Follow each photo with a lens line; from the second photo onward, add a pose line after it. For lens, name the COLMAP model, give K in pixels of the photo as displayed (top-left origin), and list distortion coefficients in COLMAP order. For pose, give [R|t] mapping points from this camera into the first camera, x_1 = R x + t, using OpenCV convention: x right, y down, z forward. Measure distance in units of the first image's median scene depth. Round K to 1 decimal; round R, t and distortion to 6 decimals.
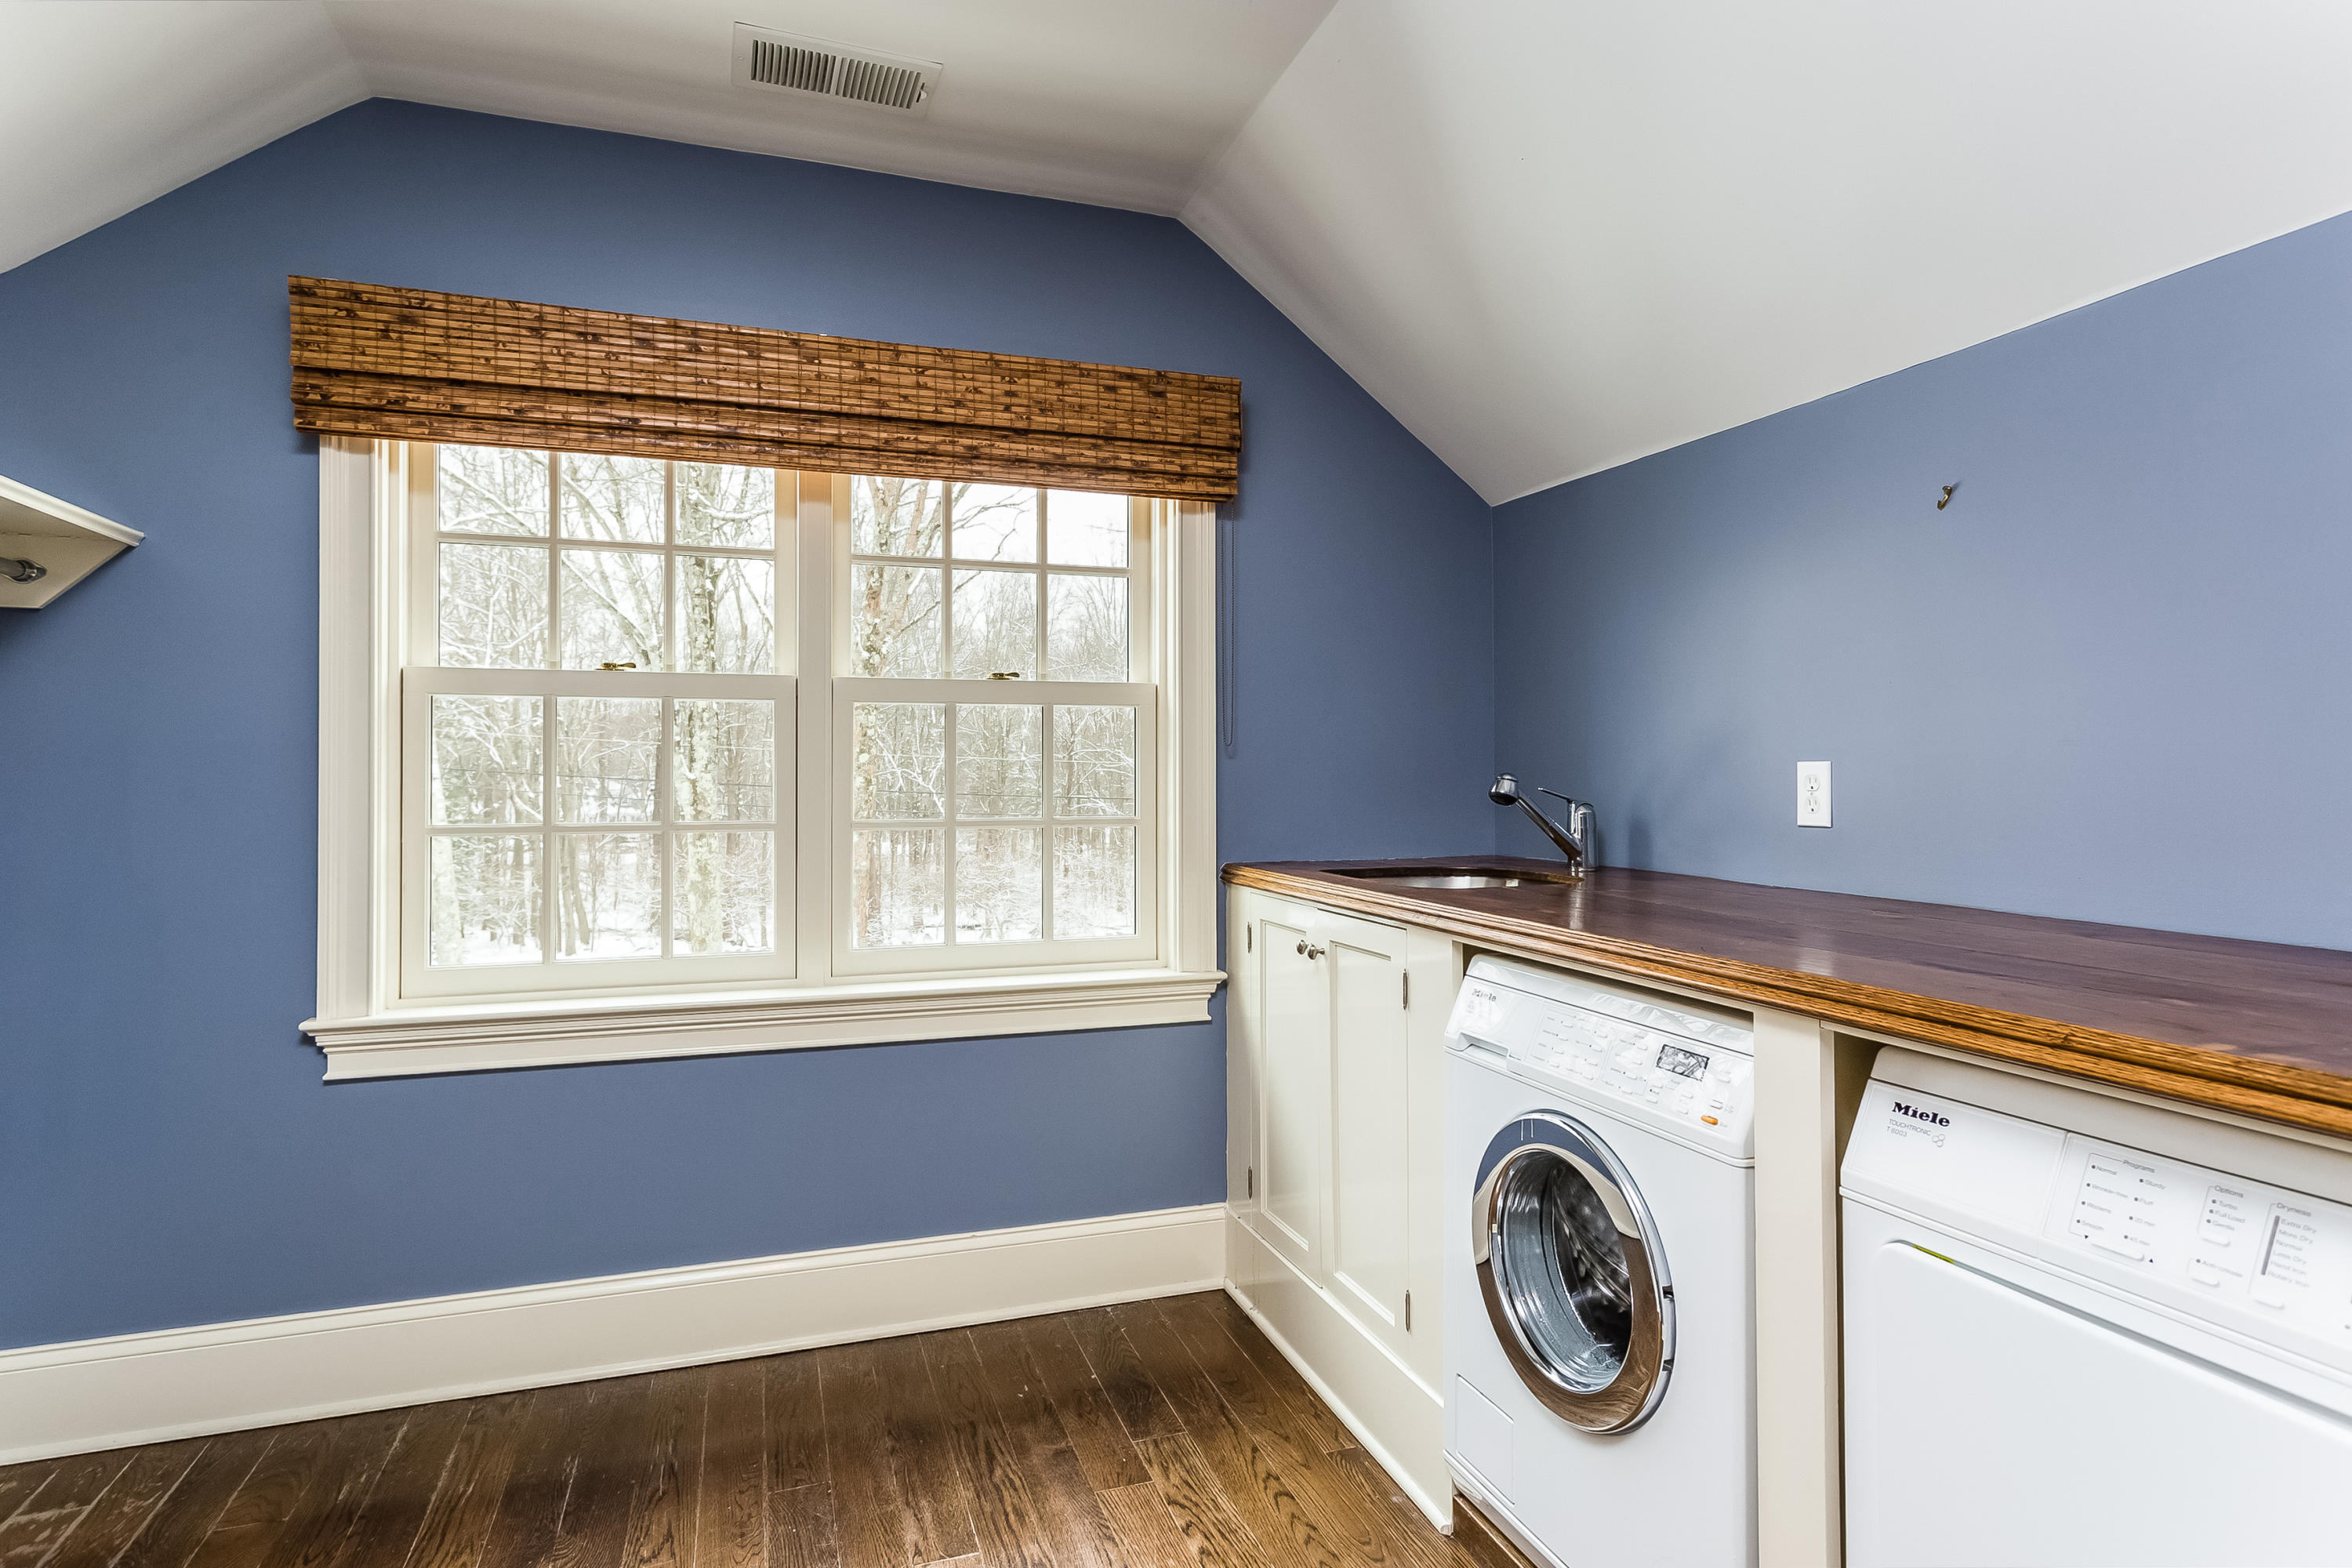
lens RADIAL K [[1243.0, 0, 1227.0], [0, 1243.0, 763.0], [0, 0, 1]] dist [-0.000701, 0.000510]
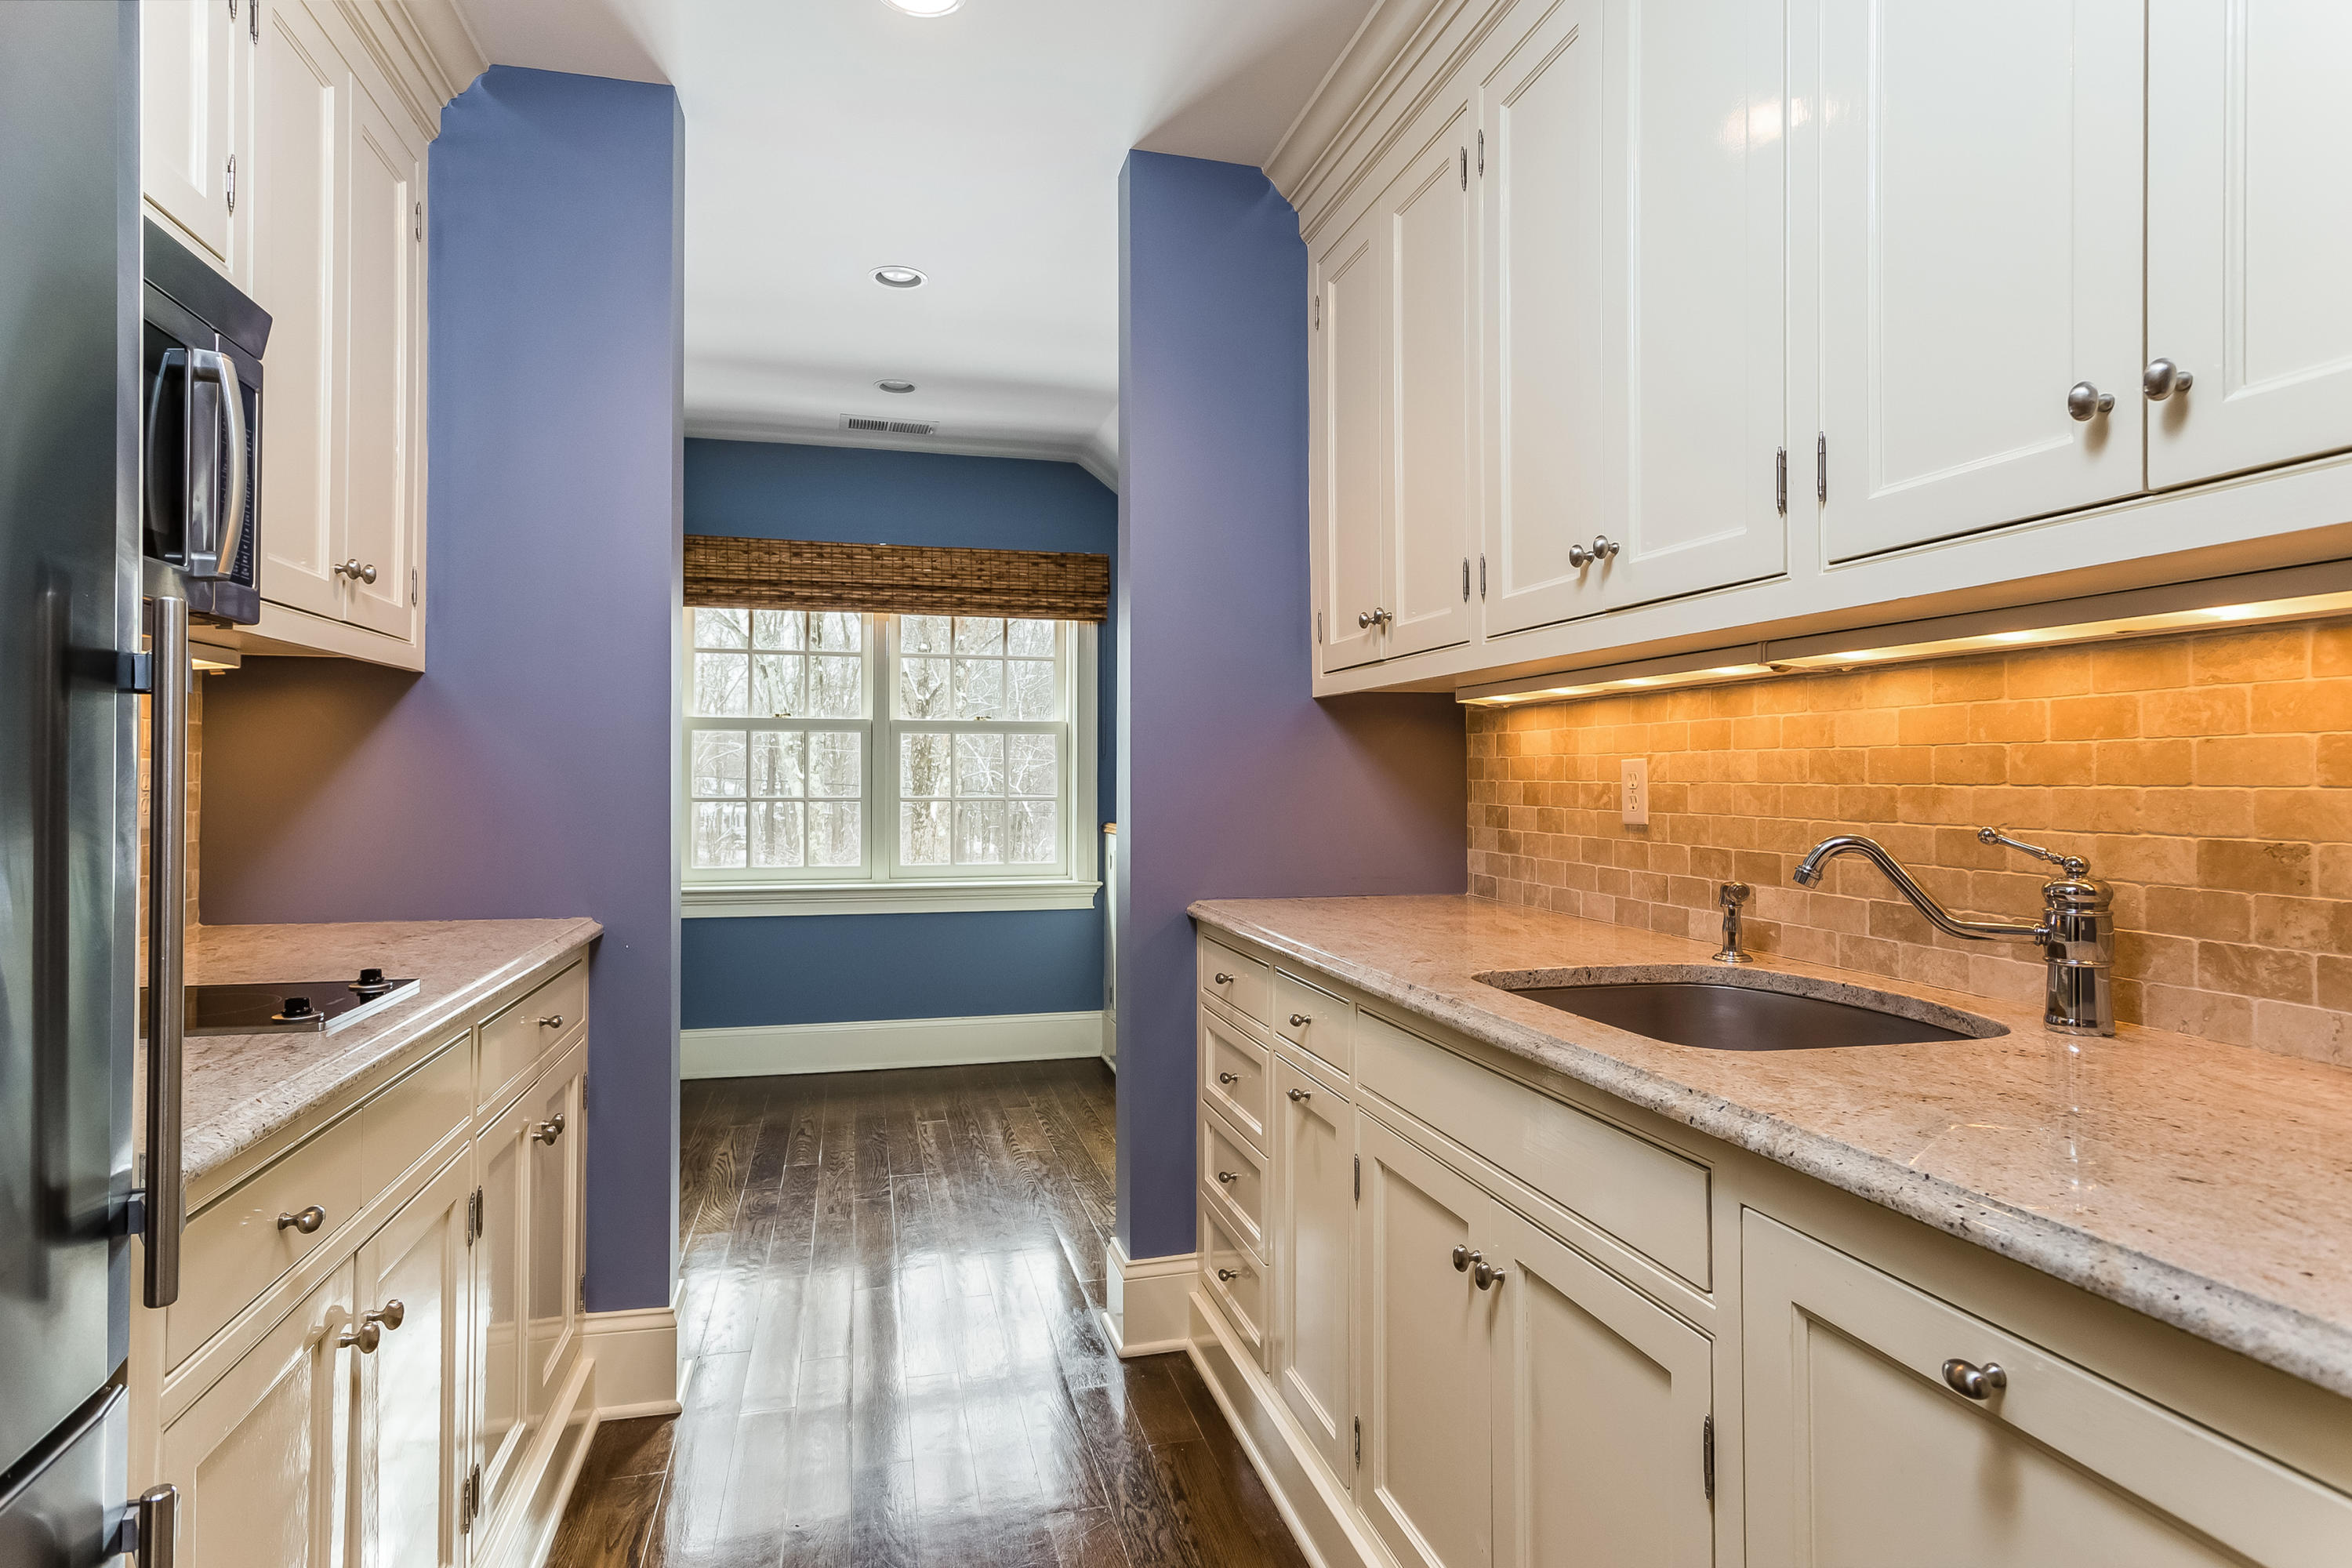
lens RADIAL K [[1243.0, 0, 1171.0], [0, 1243.0, 776.4], [0, 0, 1]] dist [-0.000701, 0.000510]
pose [[0.993312, 0.002258, -0.115437, 0.329192], [-0.001201, 0.999957, 0.009226, -0.002006], [0.115453, -0.009025, 0.993272, -0.839209]]
